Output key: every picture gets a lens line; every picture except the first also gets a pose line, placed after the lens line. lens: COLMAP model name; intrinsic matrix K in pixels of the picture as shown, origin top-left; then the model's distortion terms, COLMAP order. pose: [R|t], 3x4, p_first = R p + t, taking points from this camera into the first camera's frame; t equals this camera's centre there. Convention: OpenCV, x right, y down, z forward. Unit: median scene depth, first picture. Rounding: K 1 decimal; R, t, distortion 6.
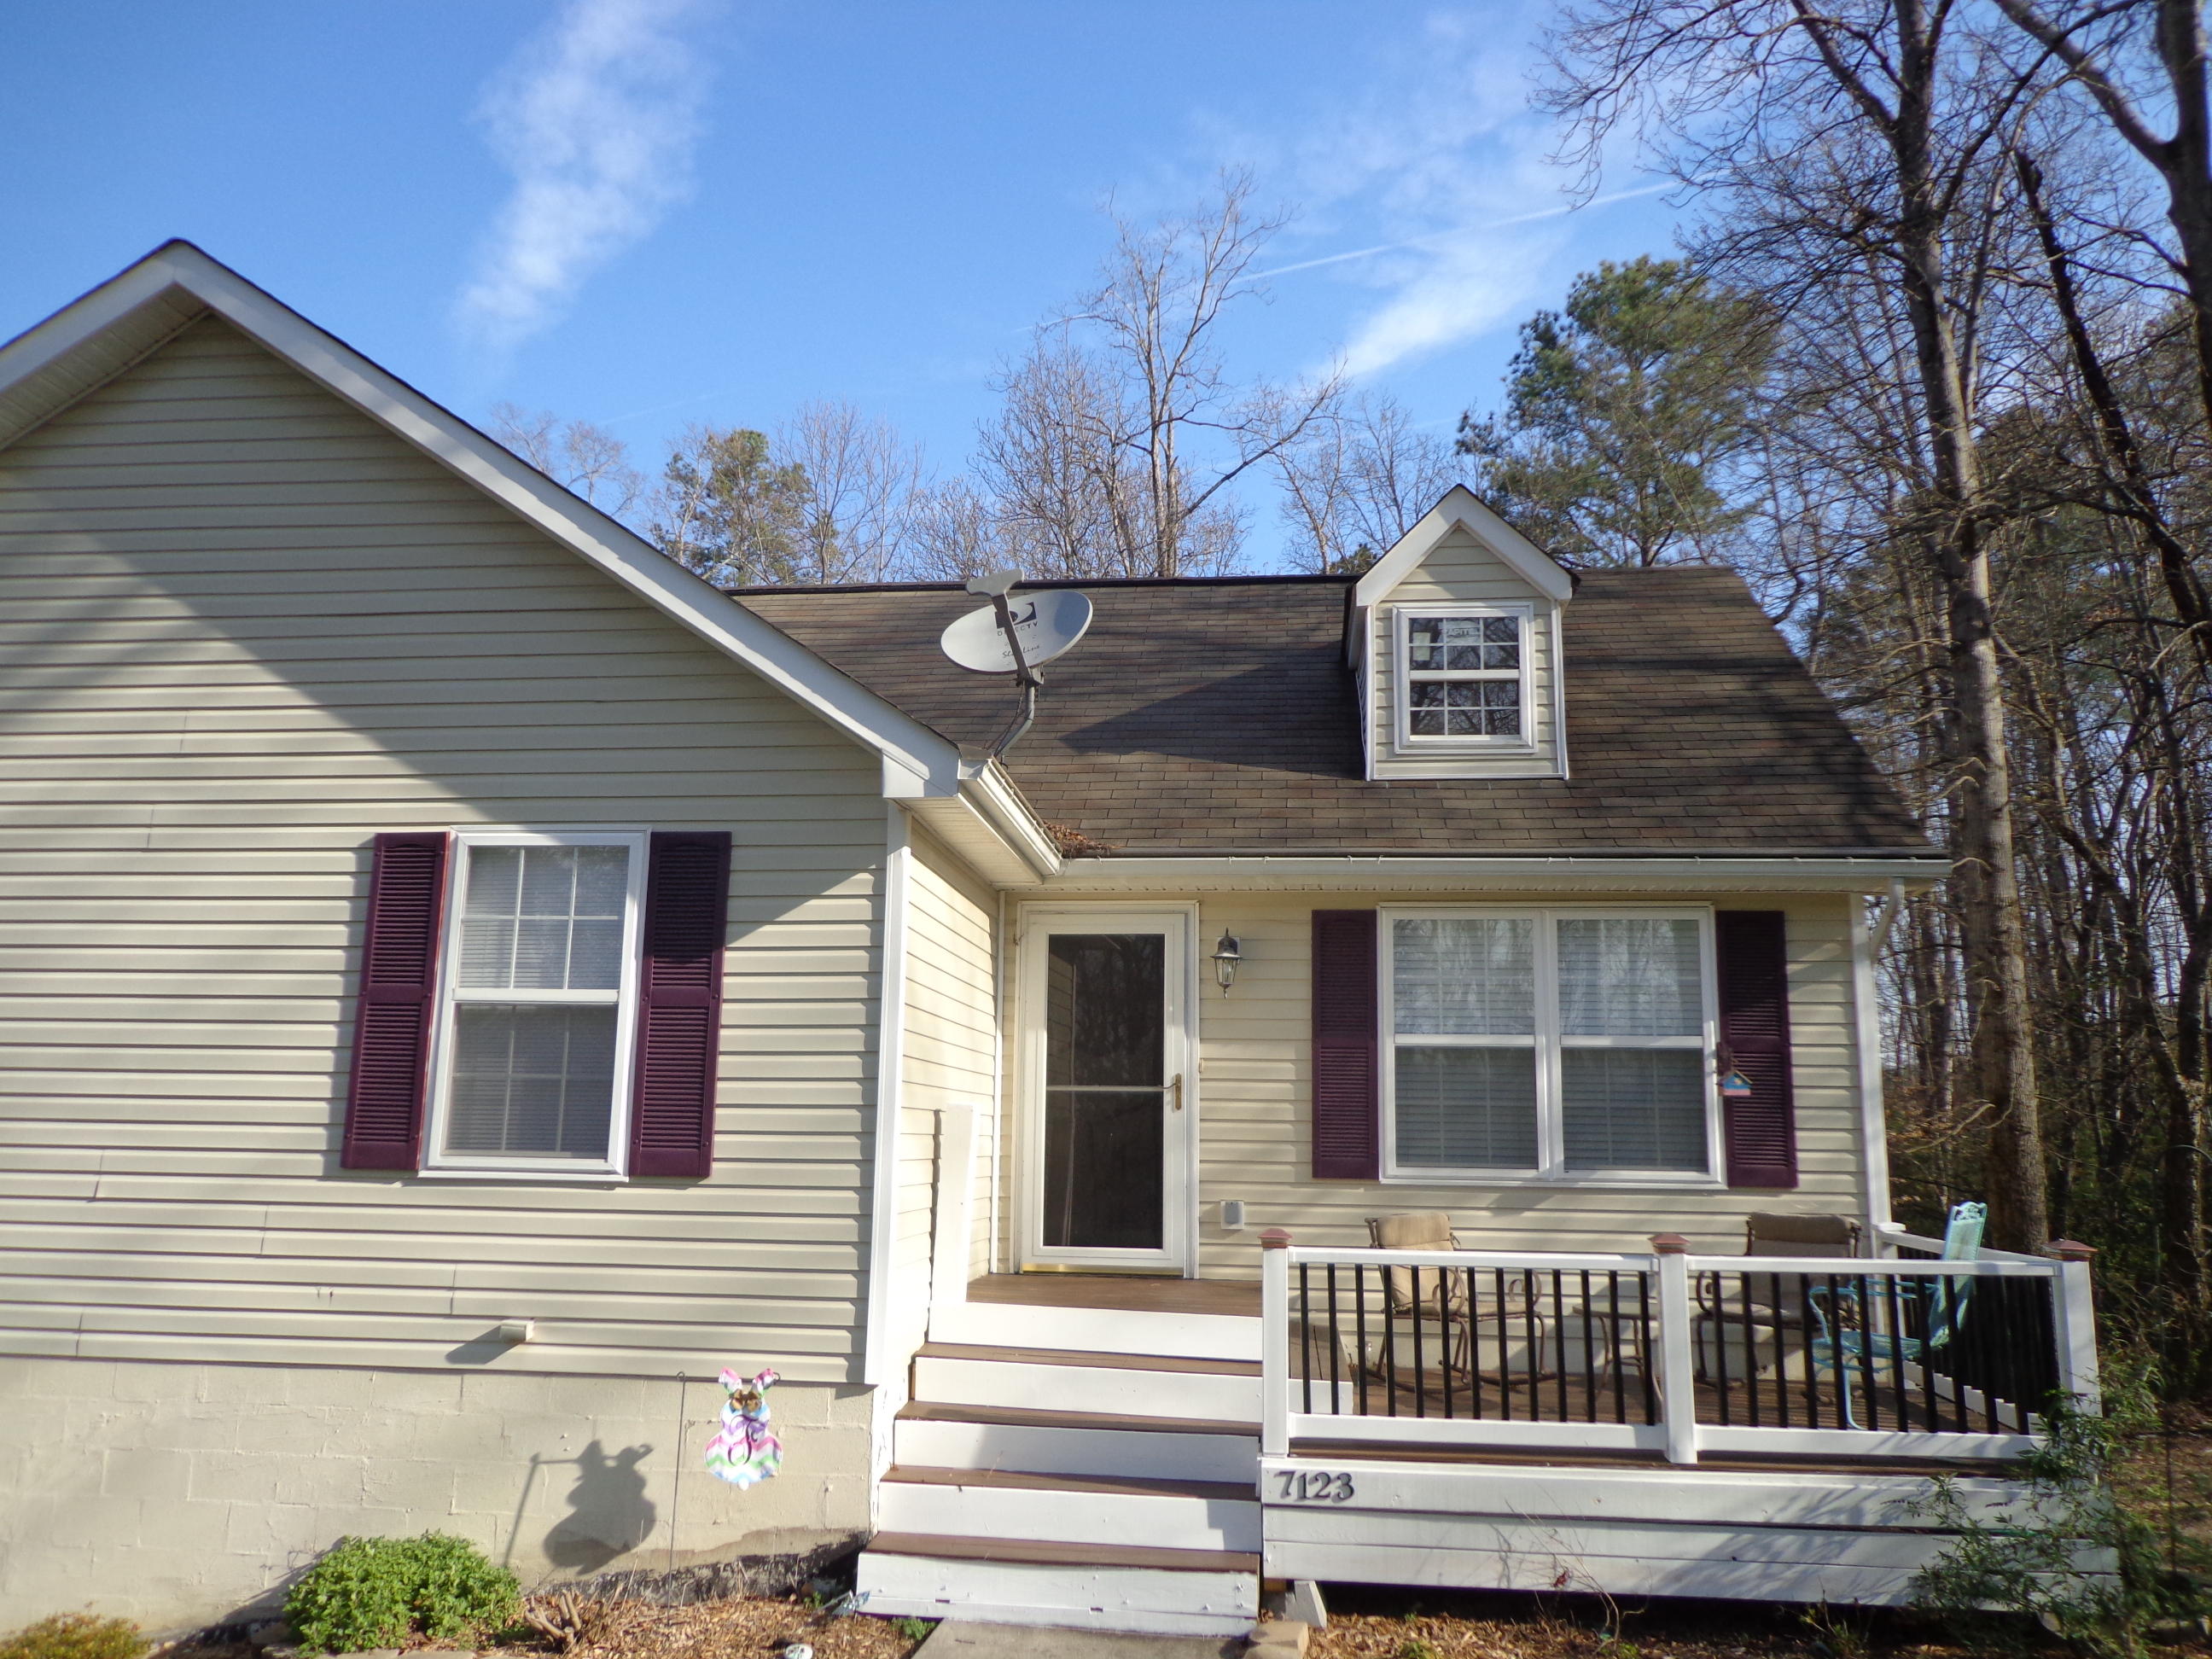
lens RADIAL K [[1633.8, 0, 1109.7], [0, 1633.8, 822.1], [0, 0, 1]] dist [-0.028126, 0.032282]
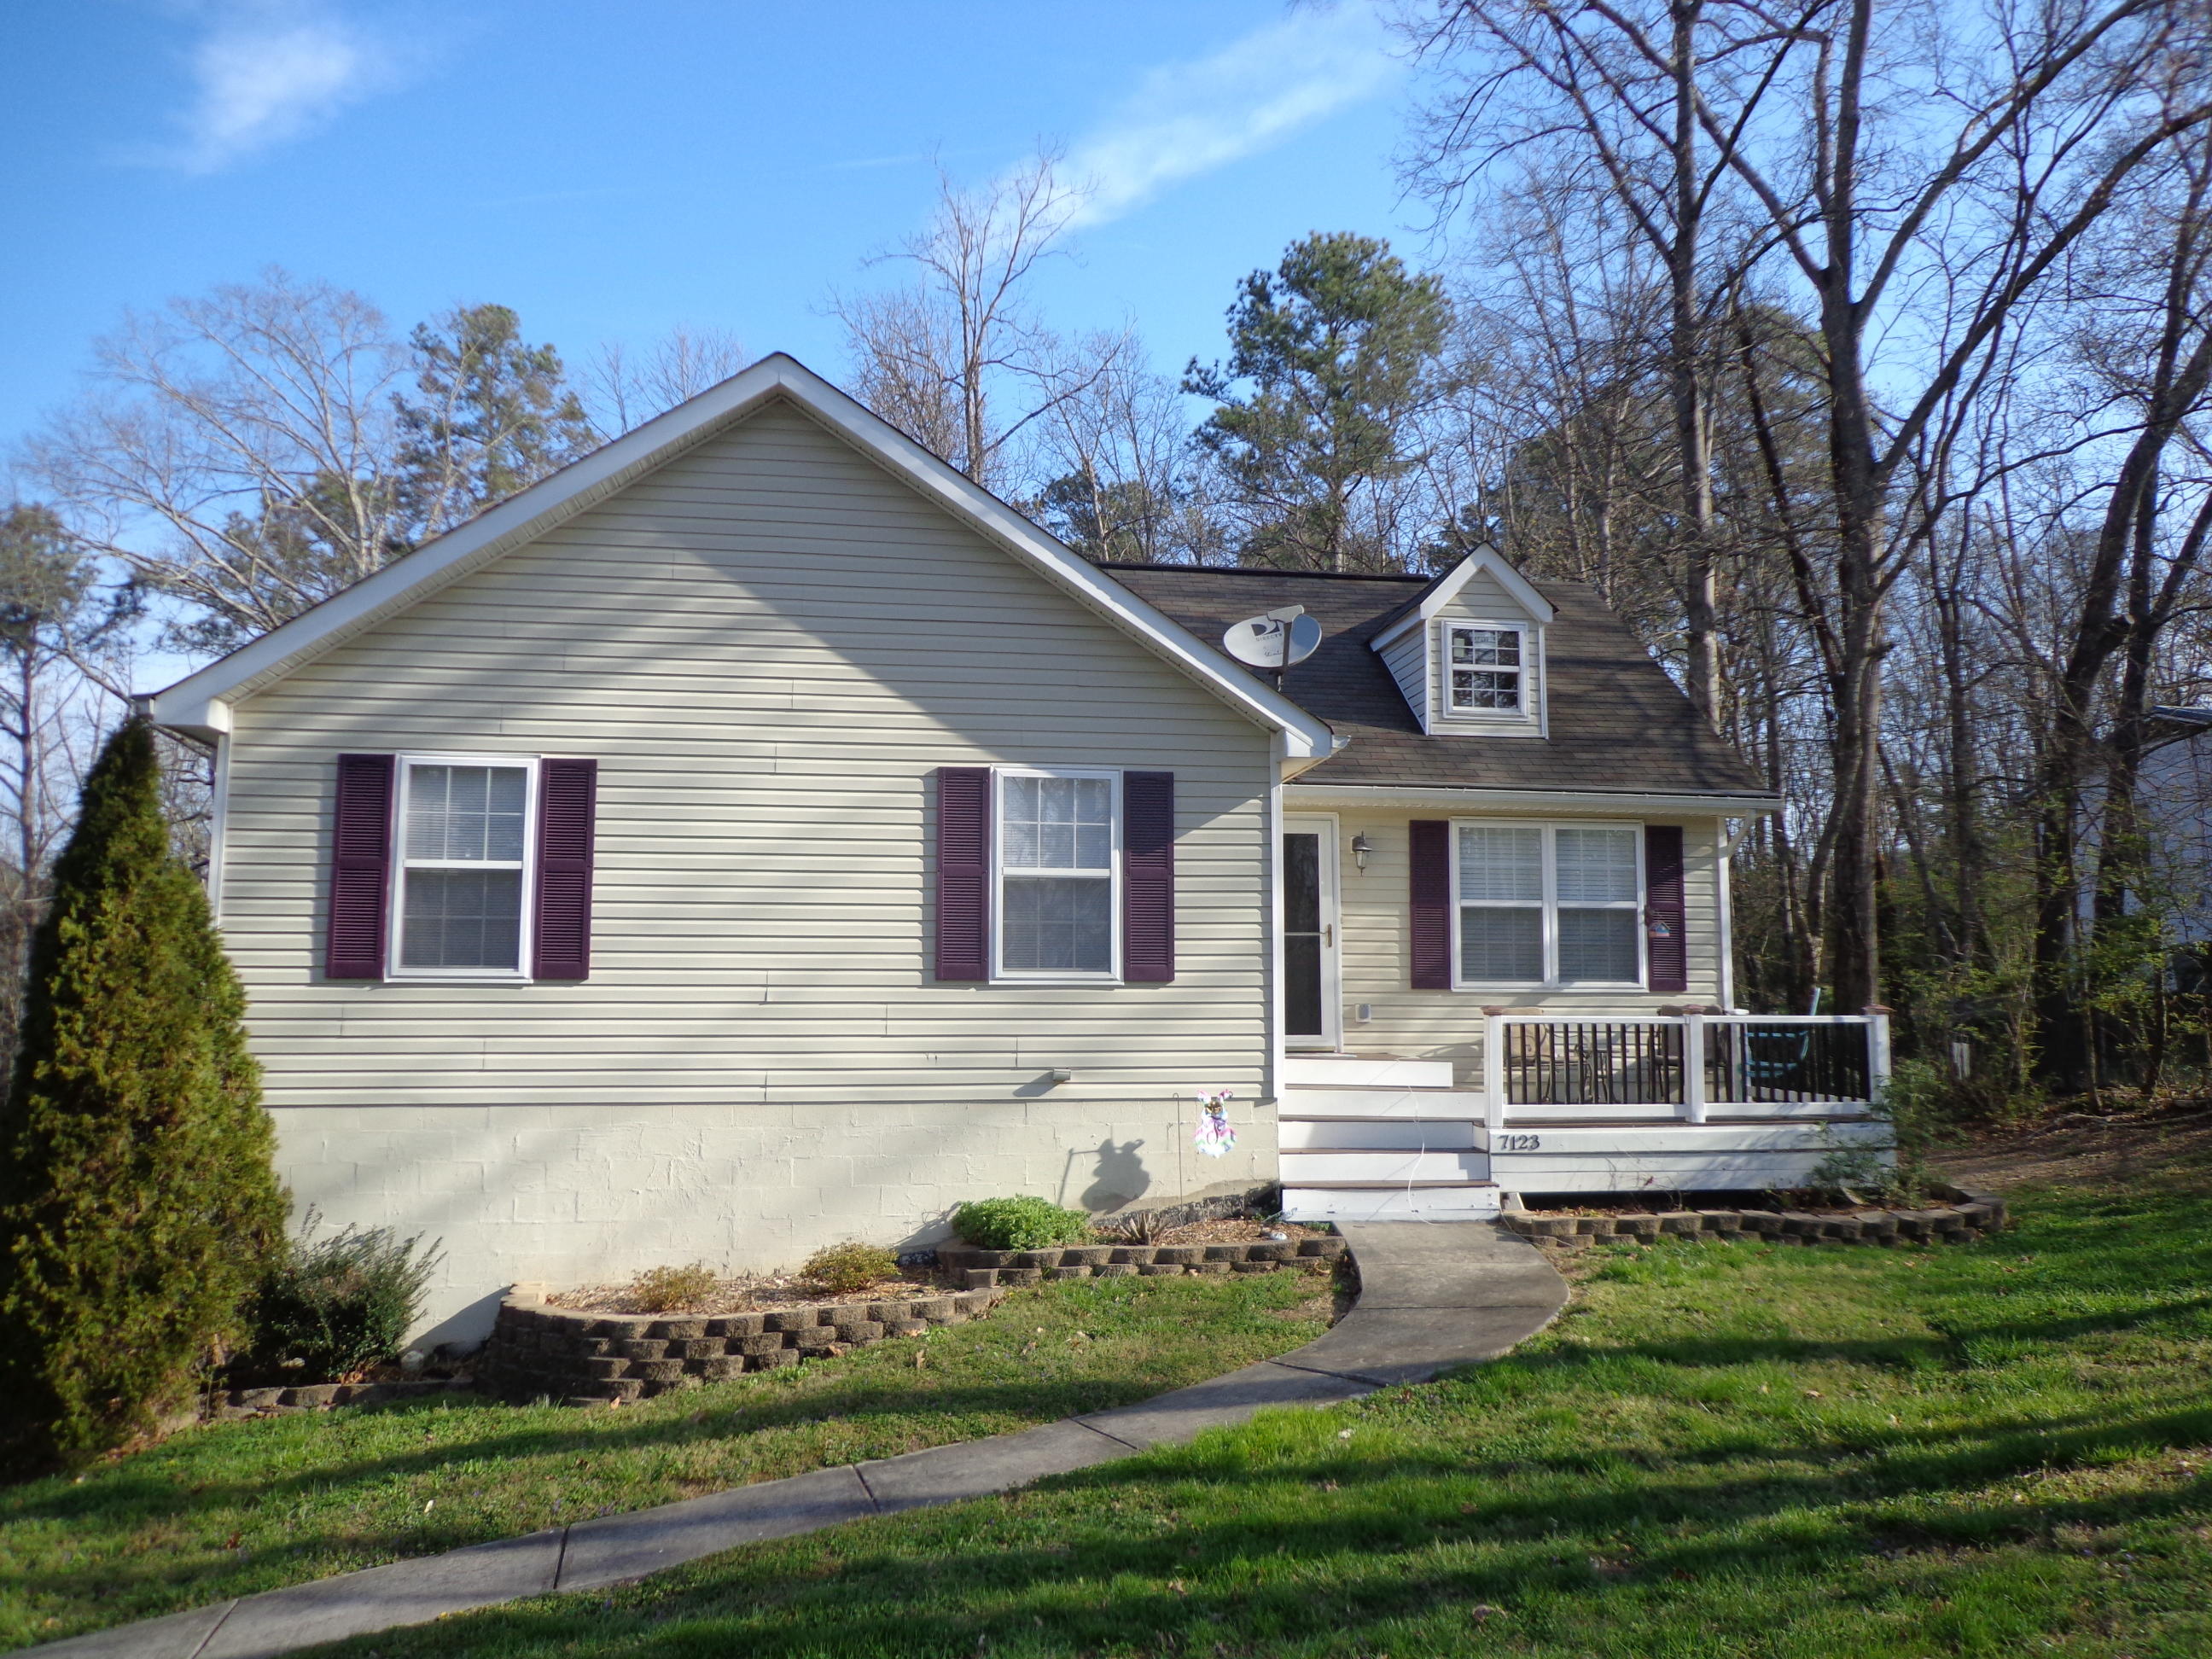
lens RADIAL K [[1633.8, 0, 1105.2], [0, 1633.8, 828.7], [0, 0, 1]] dist [-0.028126, 0.032282]
pose [[0.966801, 0.014740, 0.255107, -0.591004], [-0.035201, 0.996499, 0.075829, -0.049180], [-0.253096, -0.082292, 0.963935, -0.459886]]
